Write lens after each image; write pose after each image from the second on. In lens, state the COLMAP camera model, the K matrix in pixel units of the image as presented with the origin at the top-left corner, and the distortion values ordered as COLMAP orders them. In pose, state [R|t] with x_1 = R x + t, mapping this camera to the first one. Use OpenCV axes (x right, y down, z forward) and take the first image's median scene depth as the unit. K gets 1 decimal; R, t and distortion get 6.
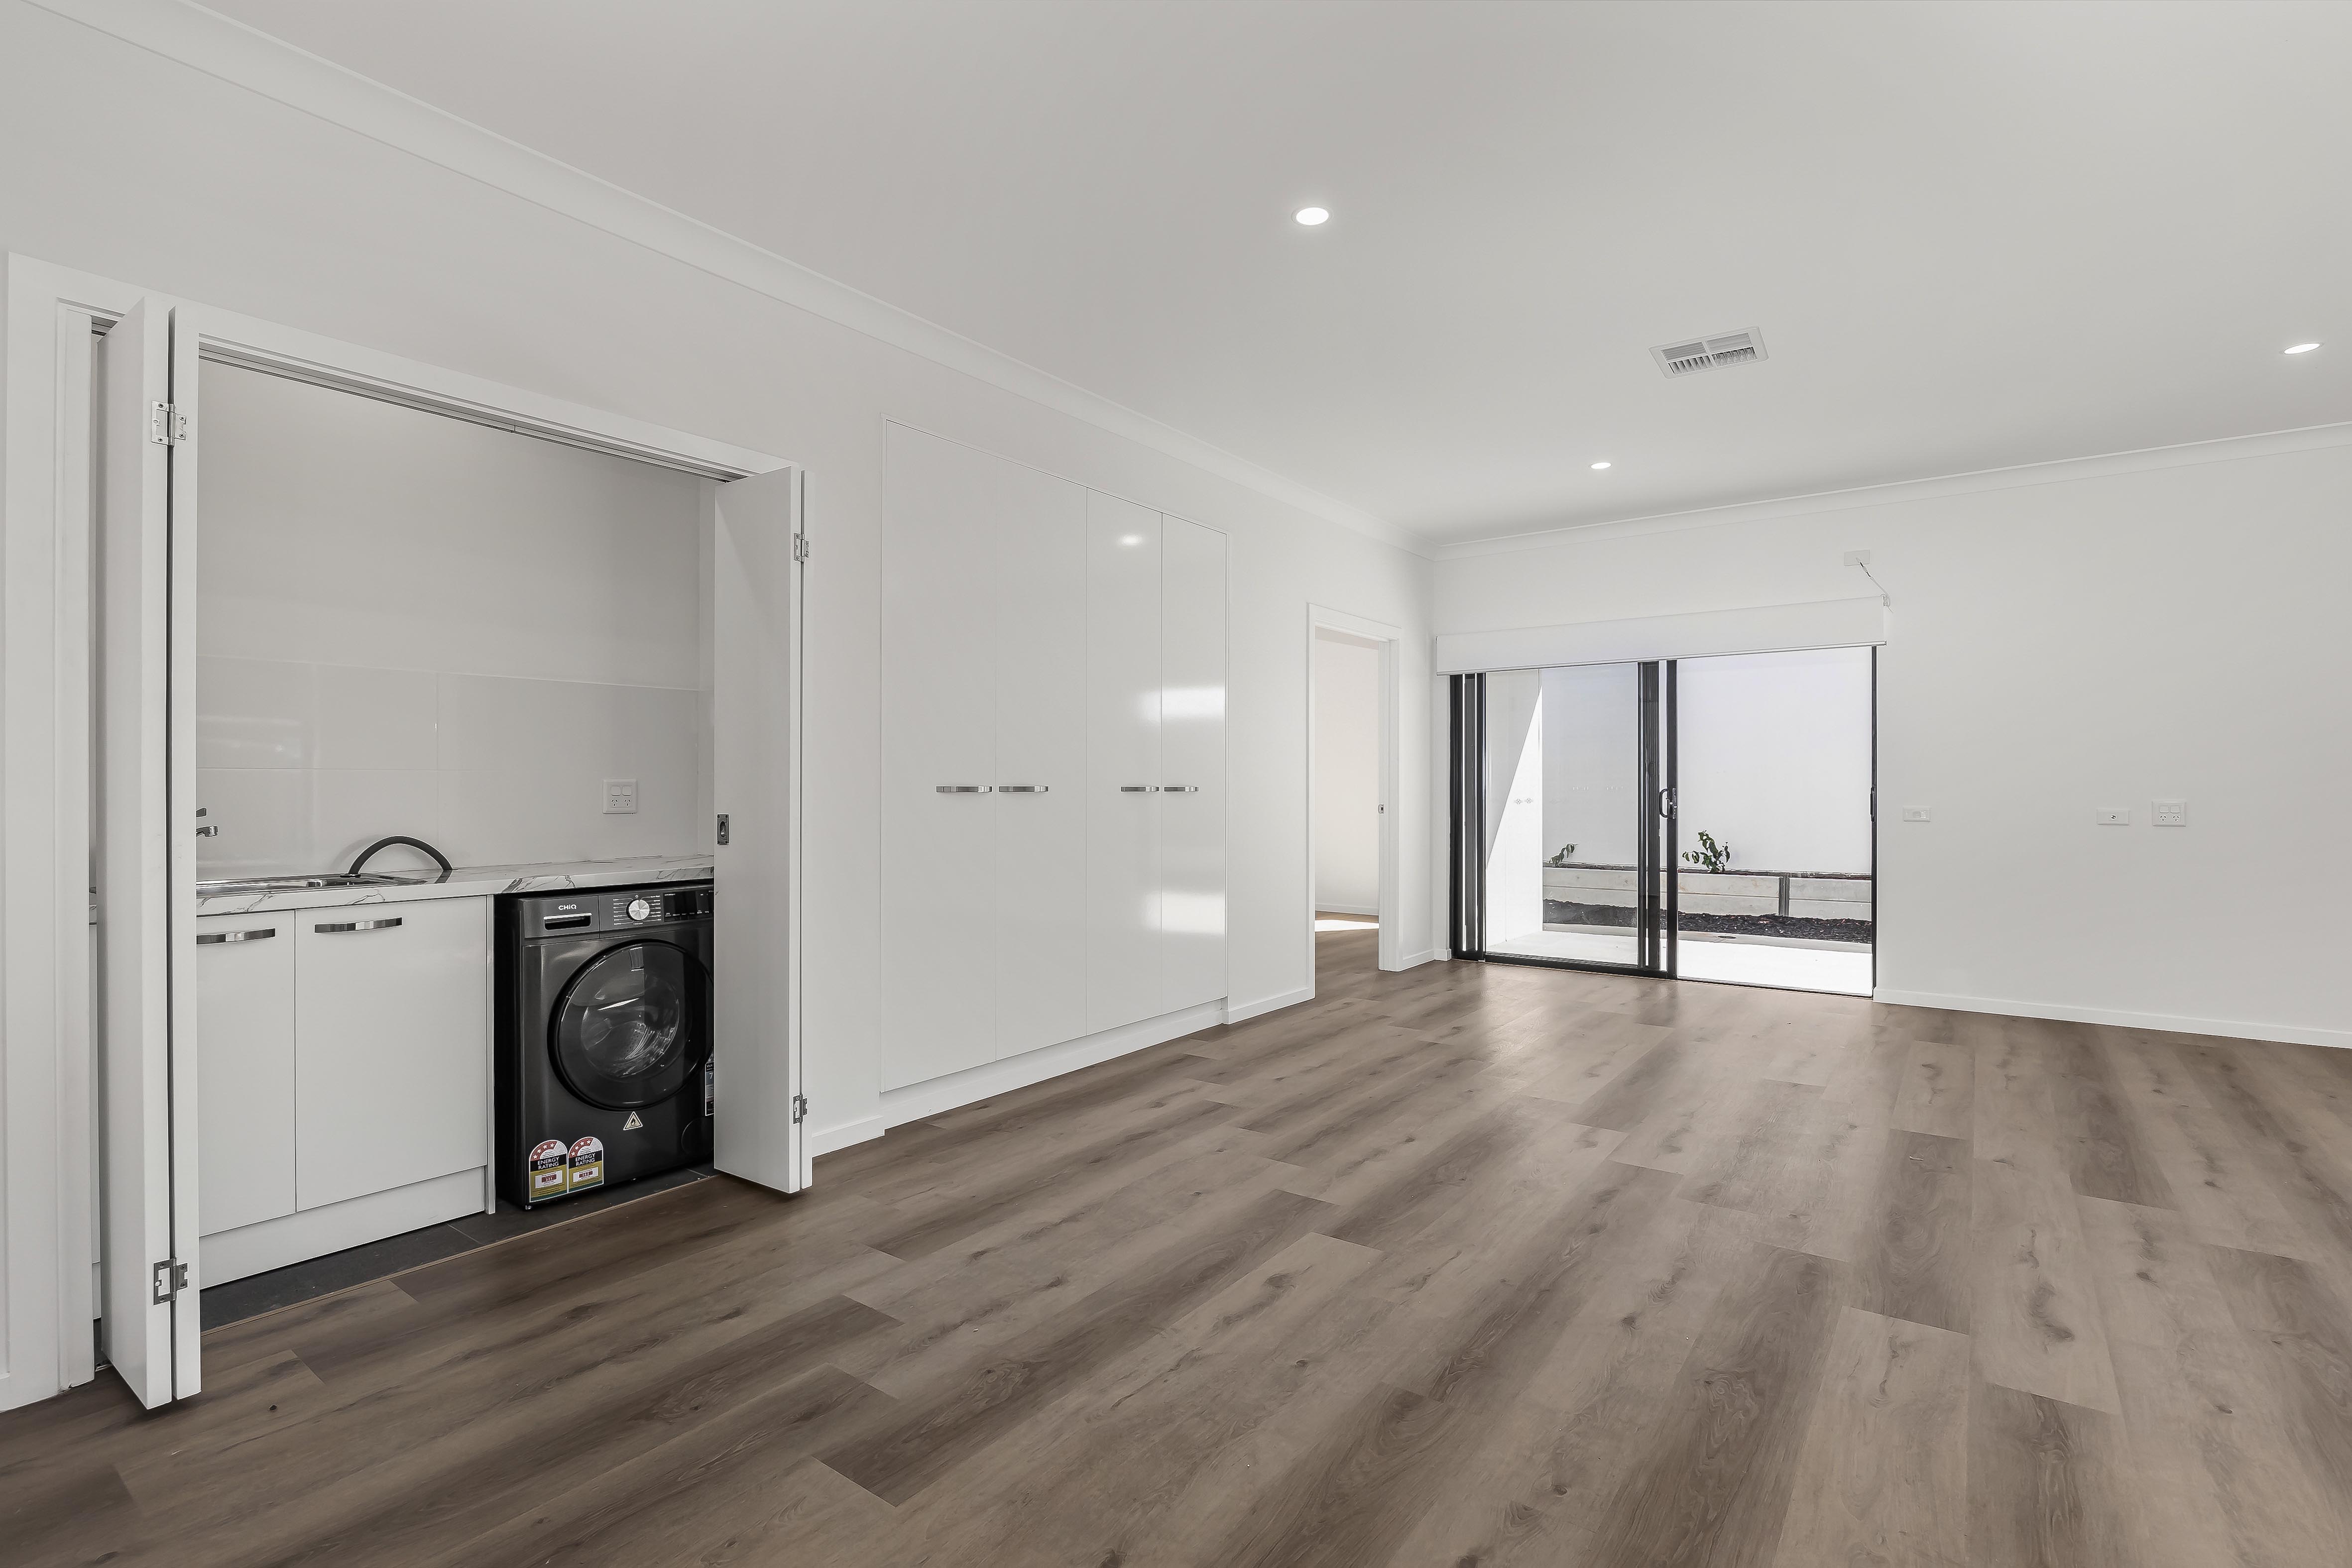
lens RADIAL K [[1102.0, 0, 1186.2], [0, 1102.0, 784.4], [0, 0, 1]] dist [-0.023828, 0.004891]
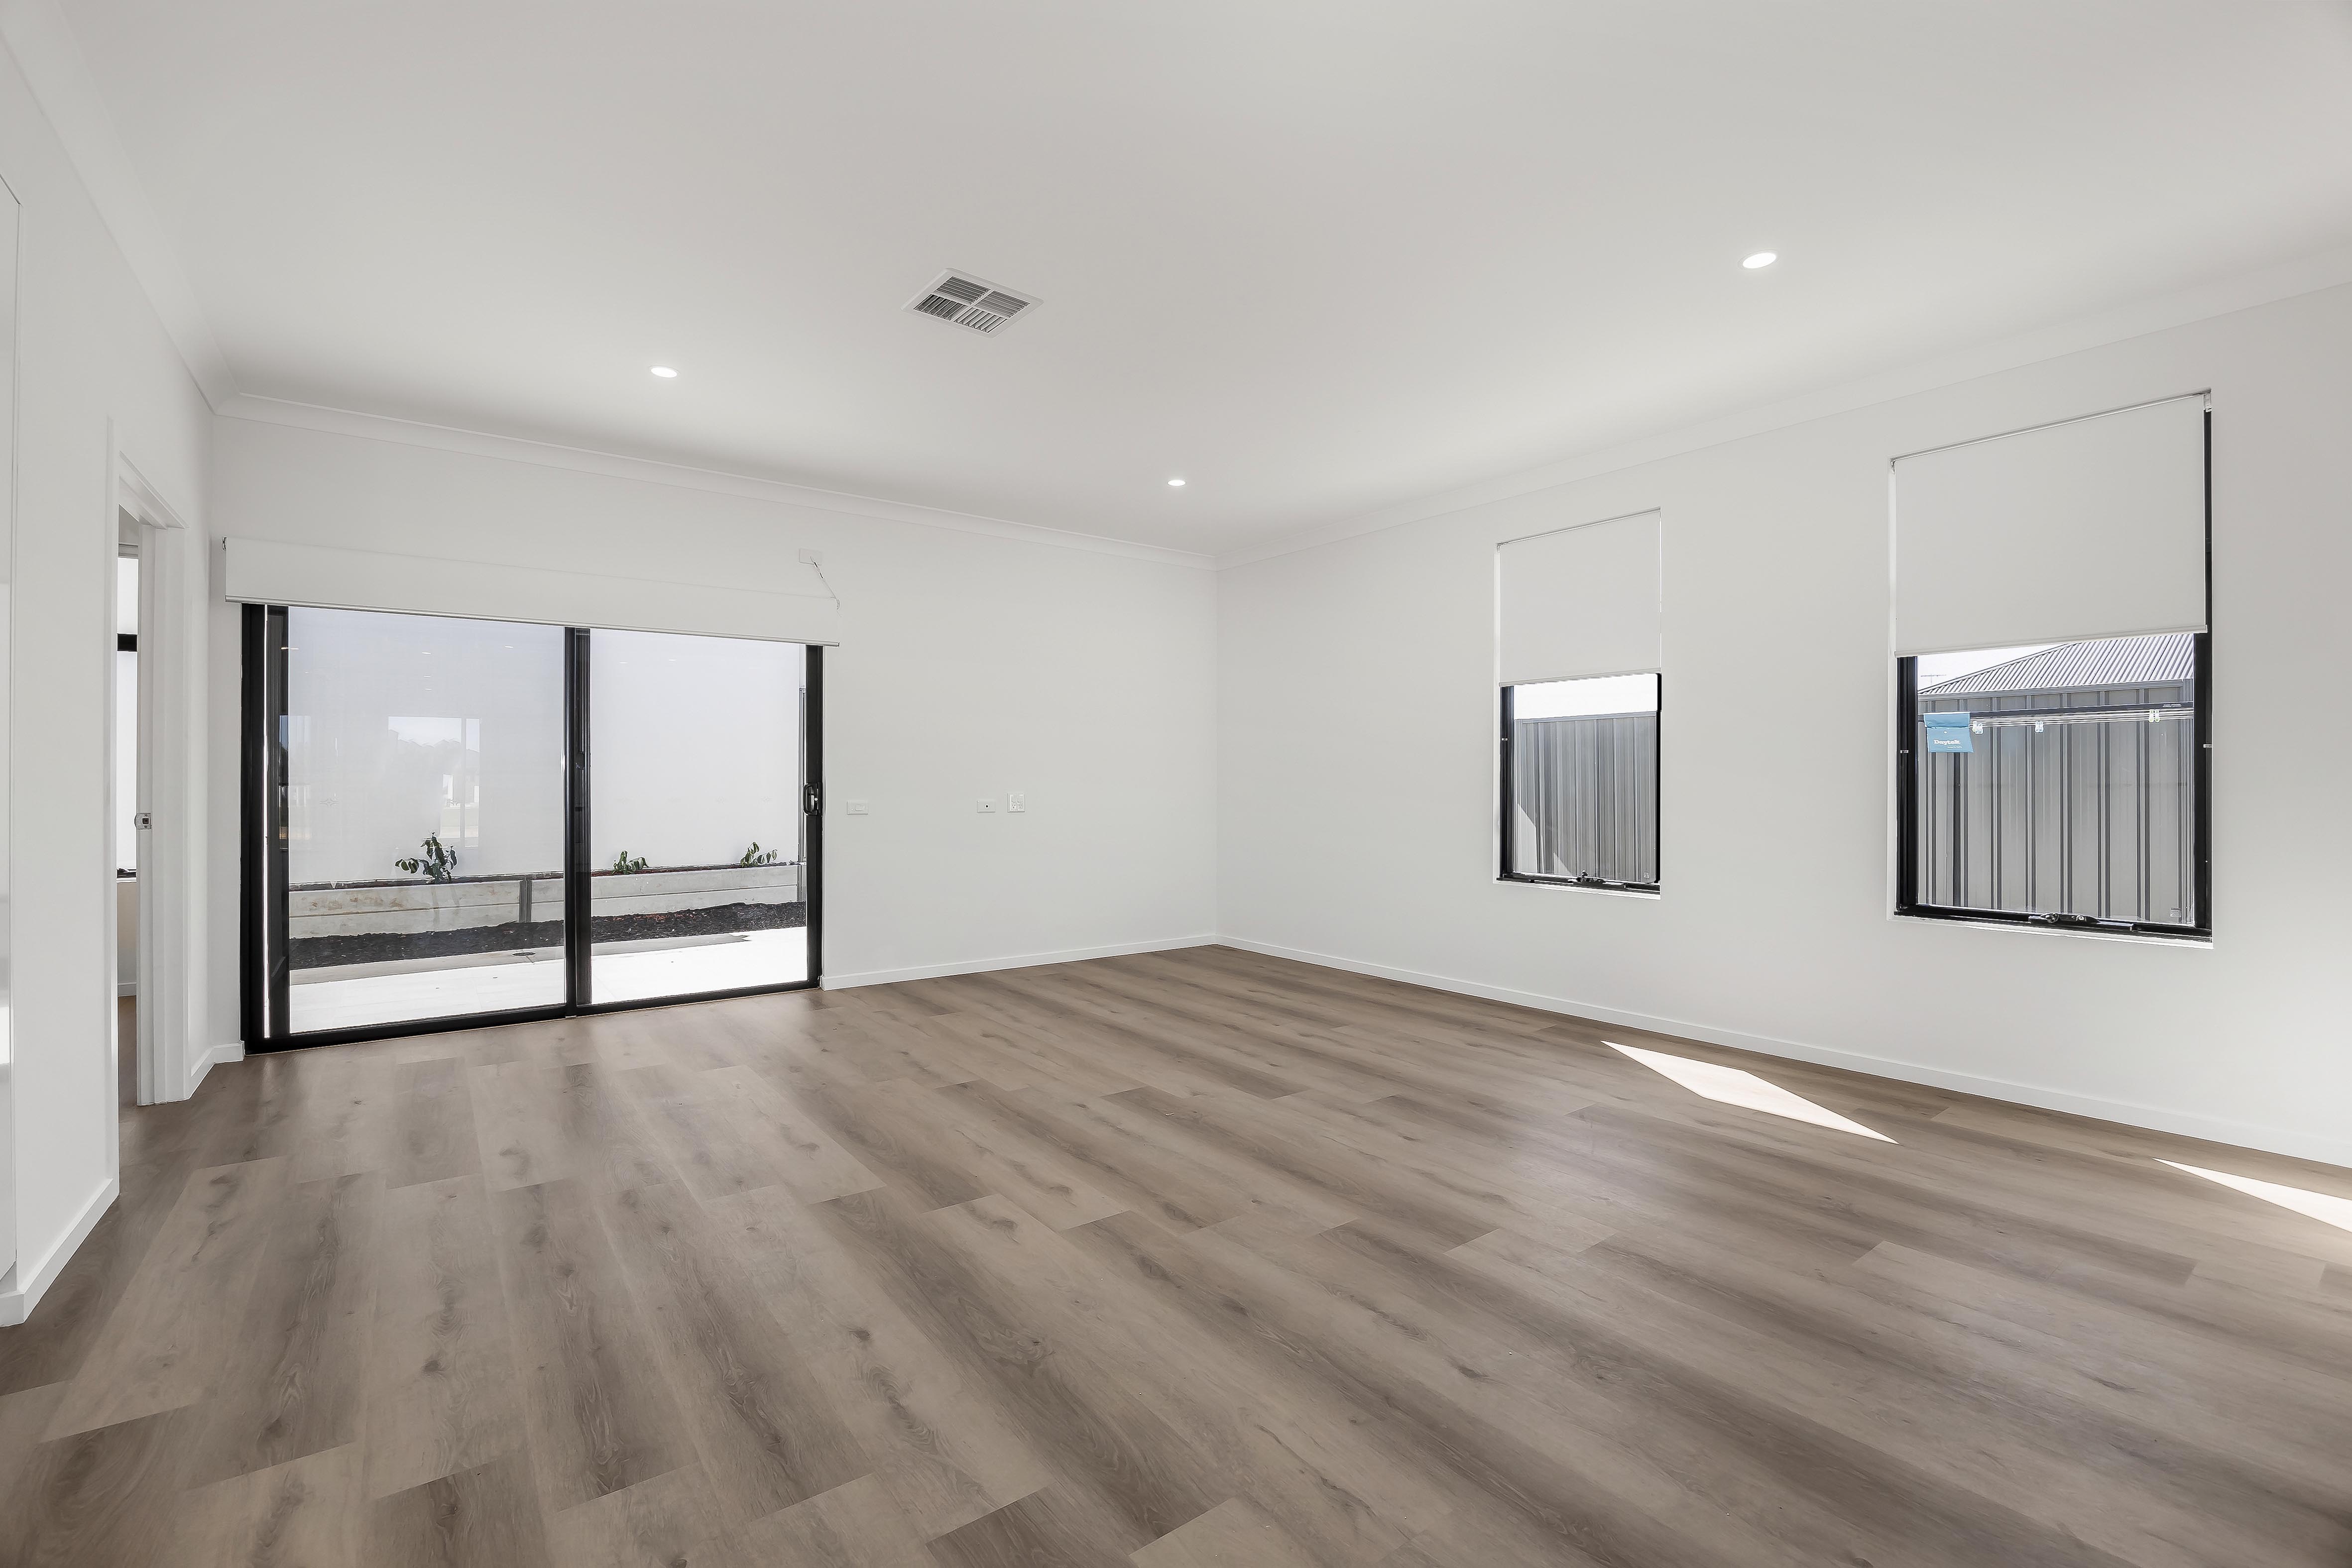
lens RADIAL K [[1009.8, 0, 1166.0], [0, 1009.8, 782.3], [0, 0, 1]] dist [-0.018191, -0.000006]
pose [[0.285724, -0.000060, 0.958312, -0.278082], [-0.002008, 0.999998, 0.000661, 0.001152], [-0.958310, -0.002113, 0.285723, 0.605191]]
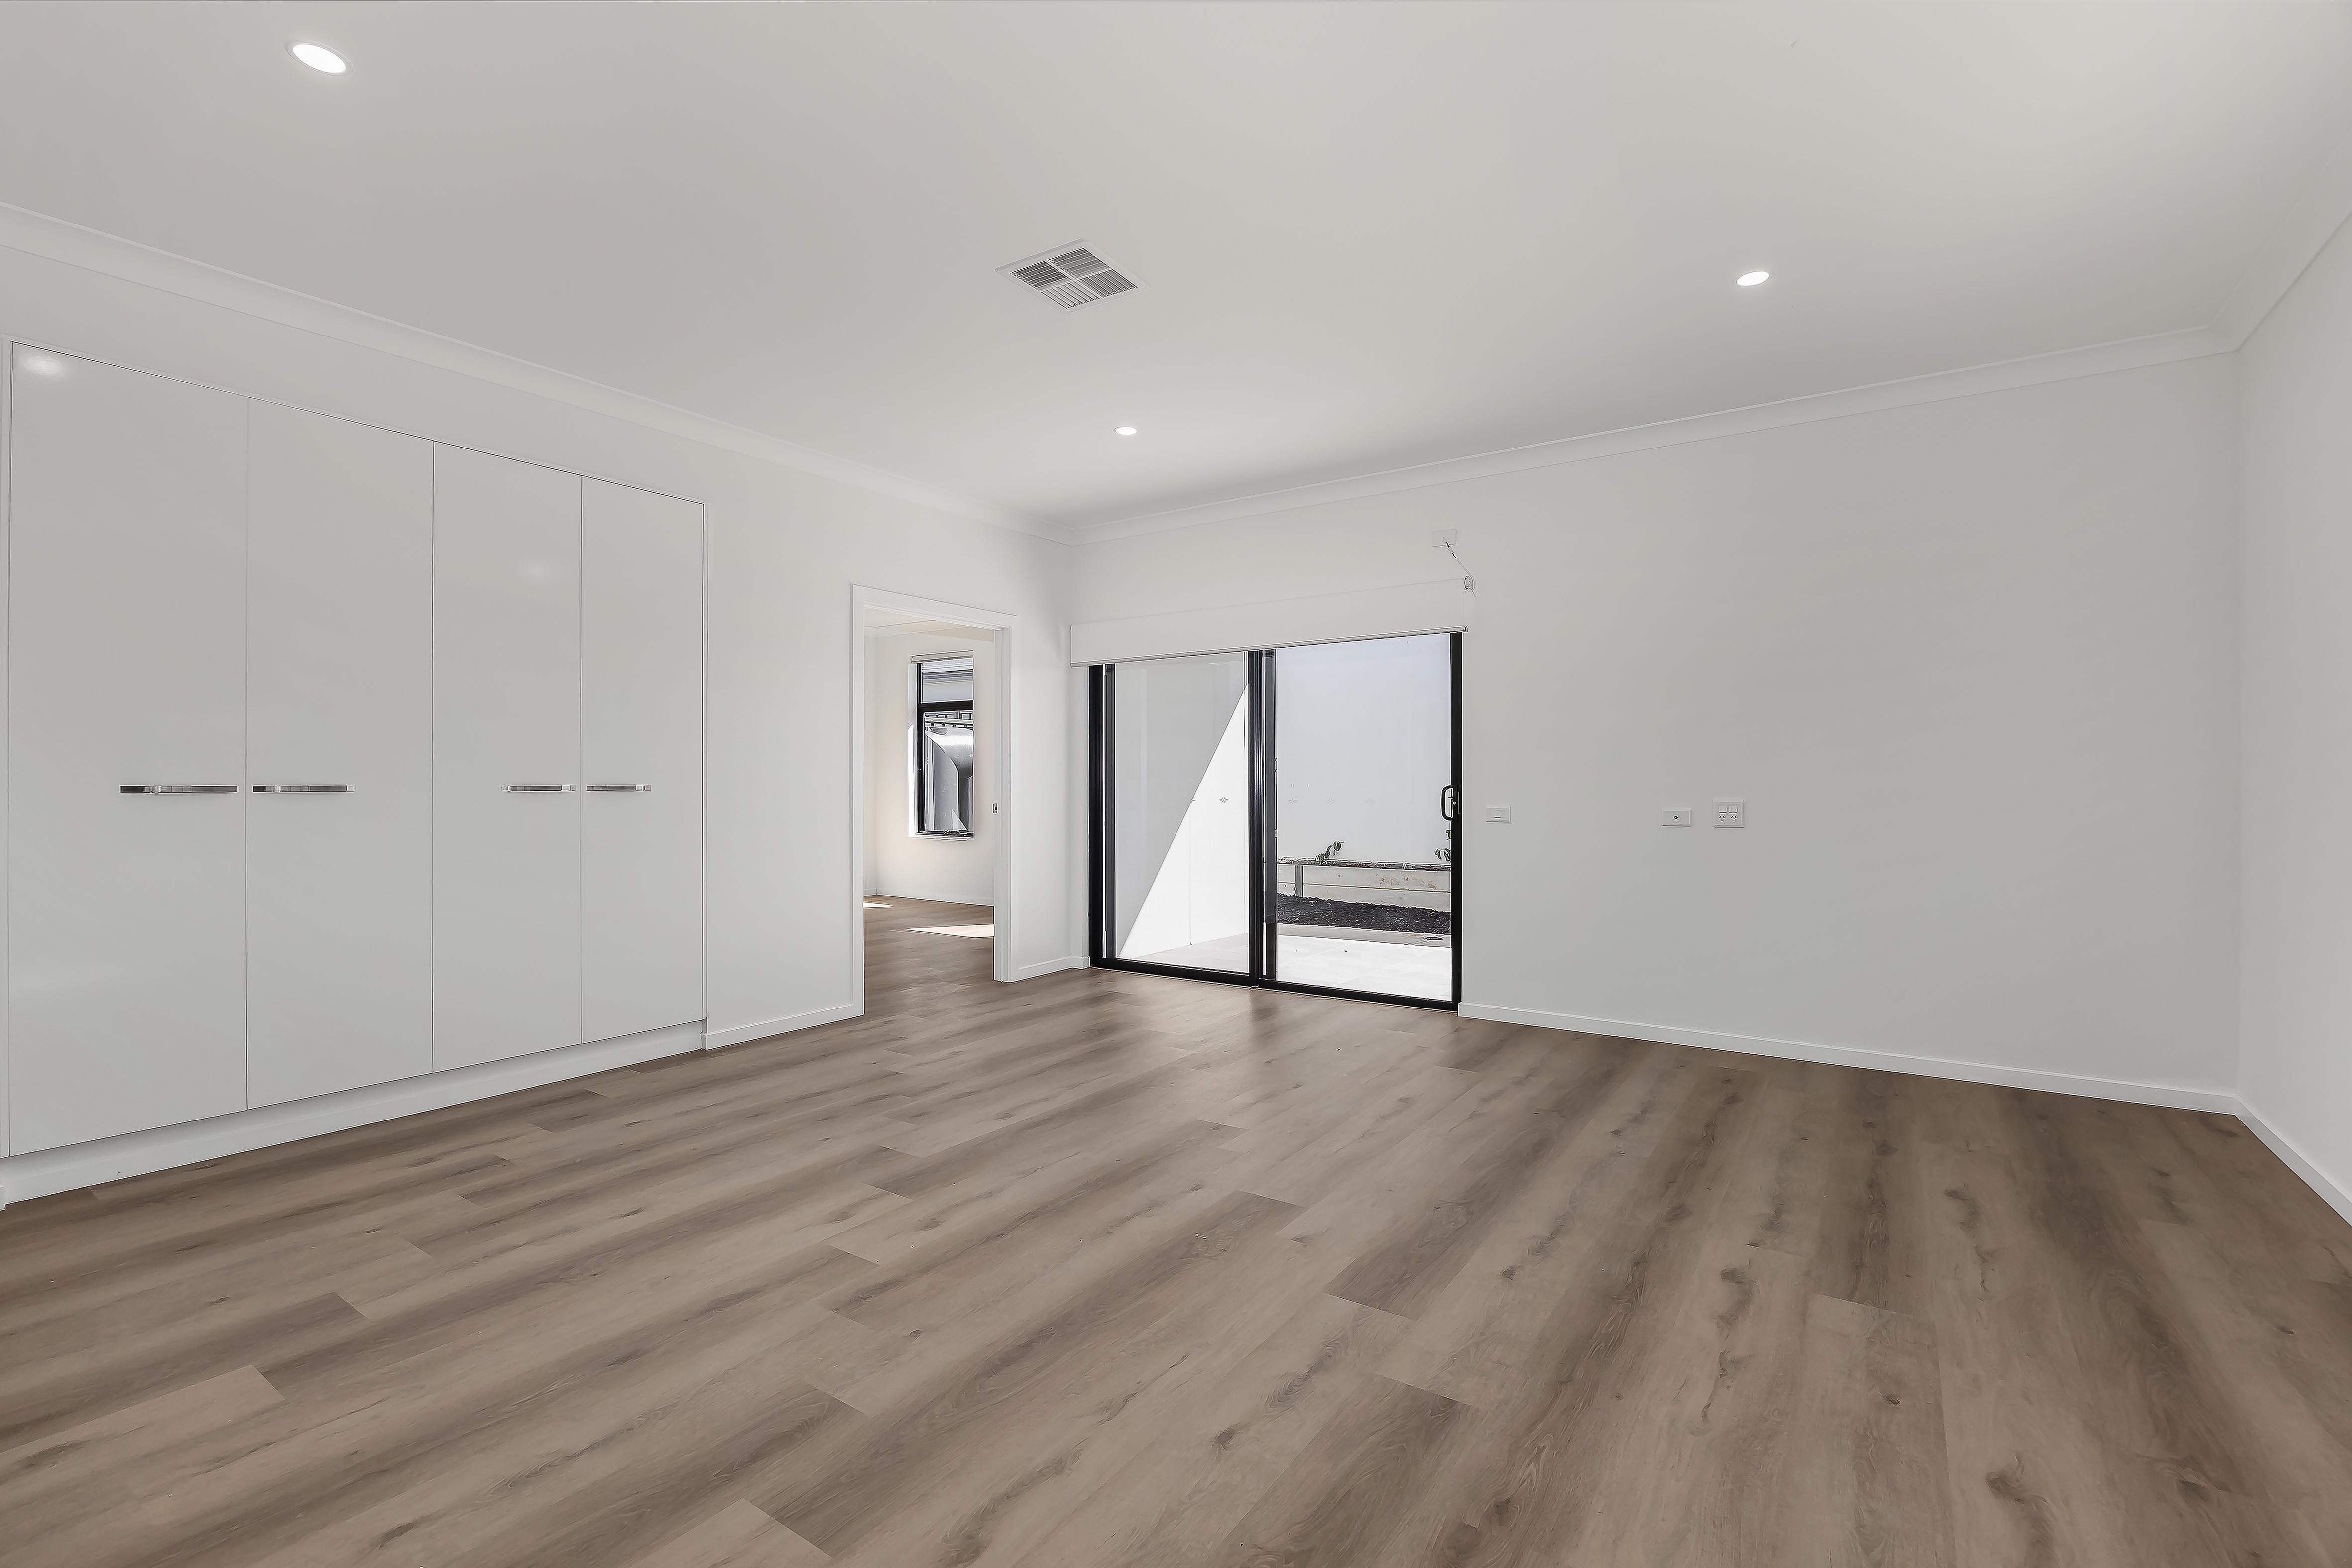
lens RADIAL K [[1041.1, 0, 1203.7], [0, 1041.1, 781.6], [0, 0, 1]] dist [-0.012973, -0.000096]
pose [[0.999111, -0.001367, 0.042139, 0.546763], [0.001367, 0.999999, 0.000021, -0.000573], [-0.042139, 0.000037, 0.999112, 0.183629]]
